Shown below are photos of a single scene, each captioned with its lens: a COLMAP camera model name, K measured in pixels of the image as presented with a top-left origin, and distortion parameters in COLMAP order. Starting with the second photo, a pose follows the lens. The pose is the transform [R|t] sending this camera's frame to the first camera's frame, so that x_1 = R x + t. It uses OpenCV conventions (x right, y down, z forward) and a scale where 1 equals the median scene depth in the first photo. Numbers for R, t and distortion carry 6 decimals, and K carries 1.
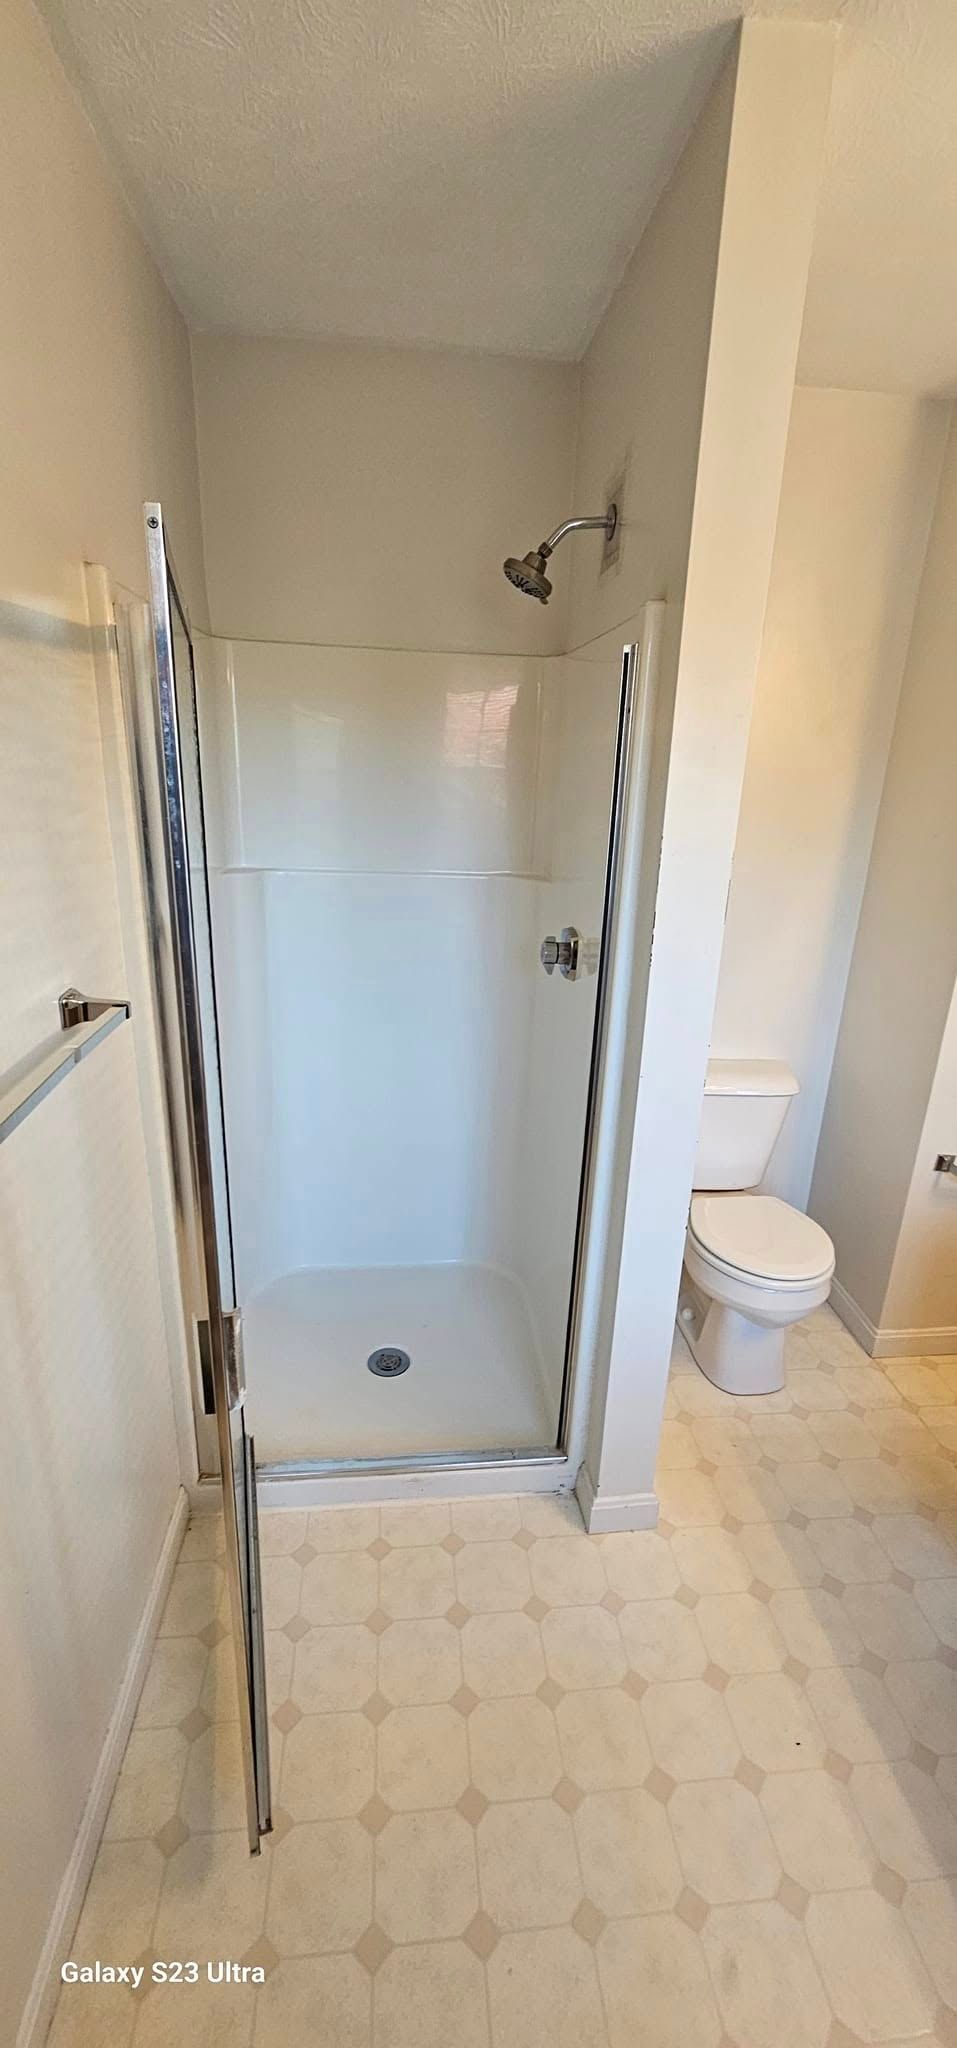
lens RADIAL K [[833.5, 0, 482.4], [0, 833.5, 1028.3], [0, 0, 1]] dist [0.002973, -0.000612]
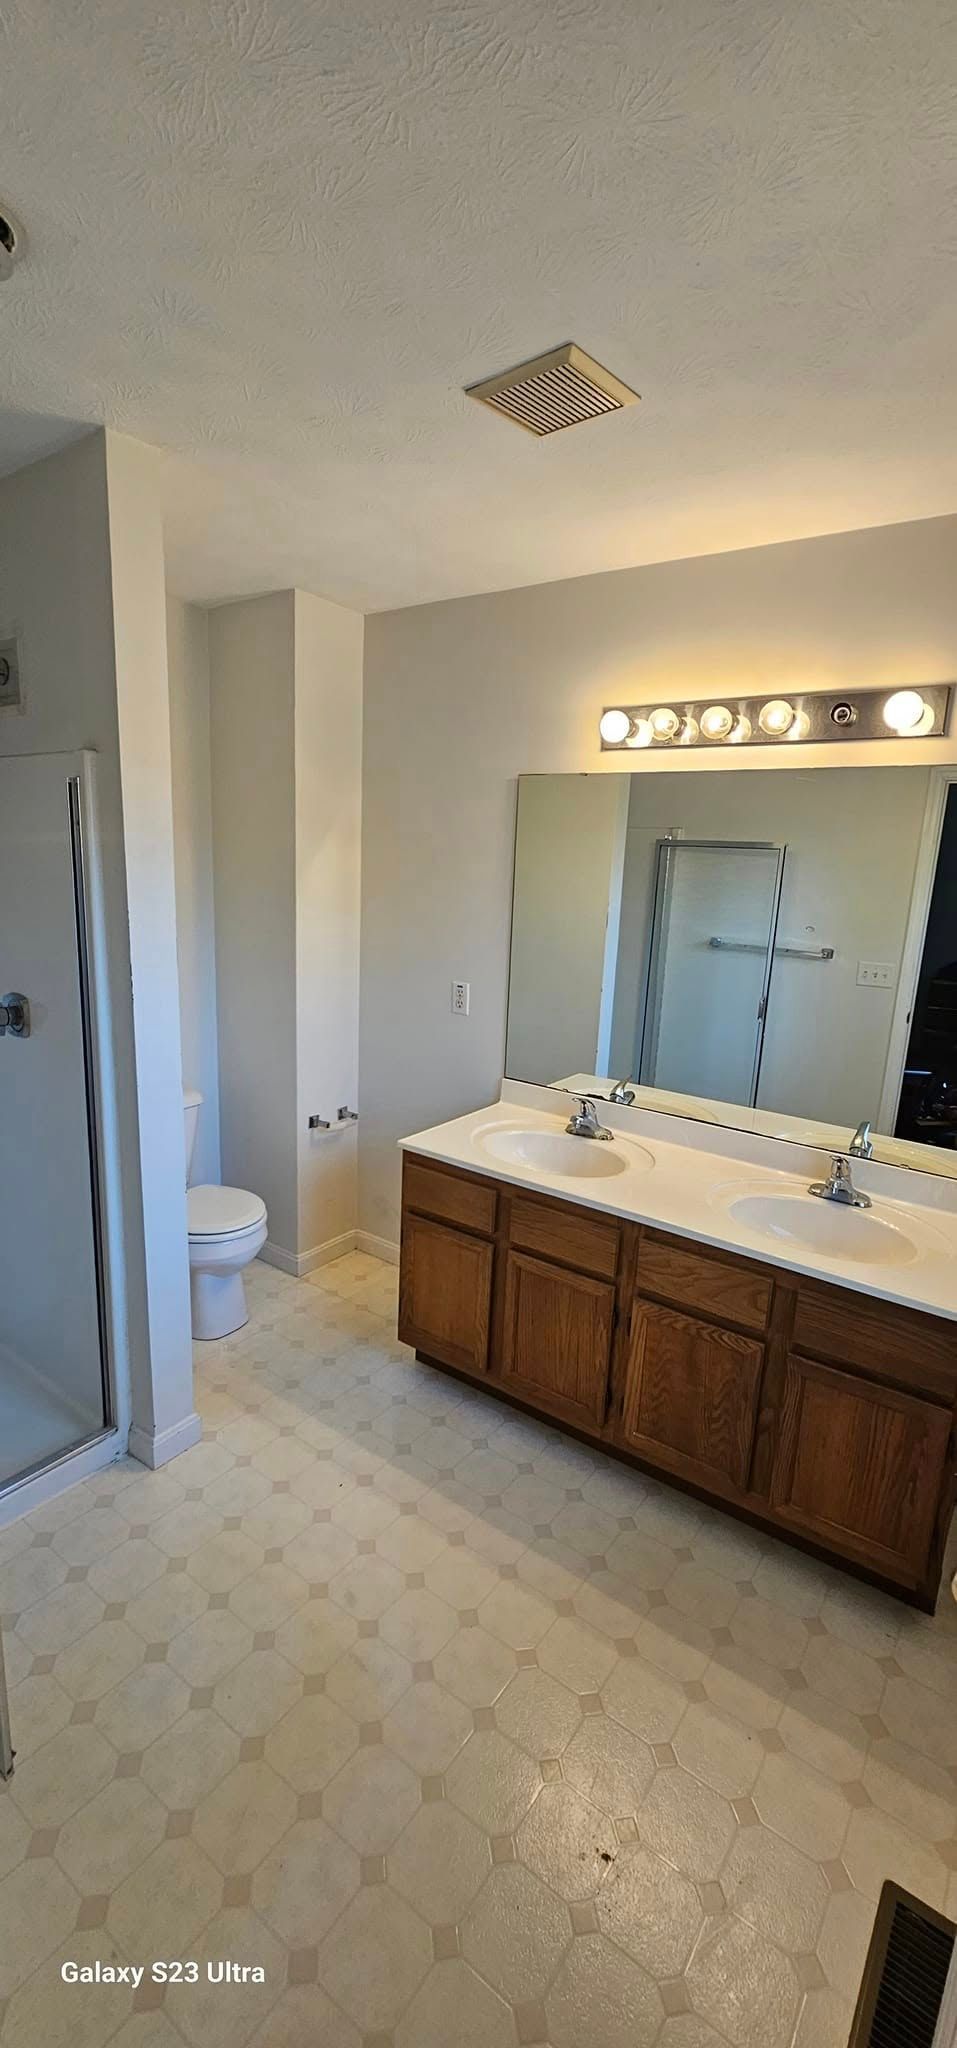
lens RADIAL K [[833.5, 0, 485.6], [0, 833.5, 1028.2], [0, 0, 1]] dist [0.002973, -0.000612]
pose [[0.671414, -0.160126, 0.723577, -0.320597], [0.216245, 0.976218, 0.015379, 0.053537], [-0.708831, 0.146144, 0.690073, -0.283519]]
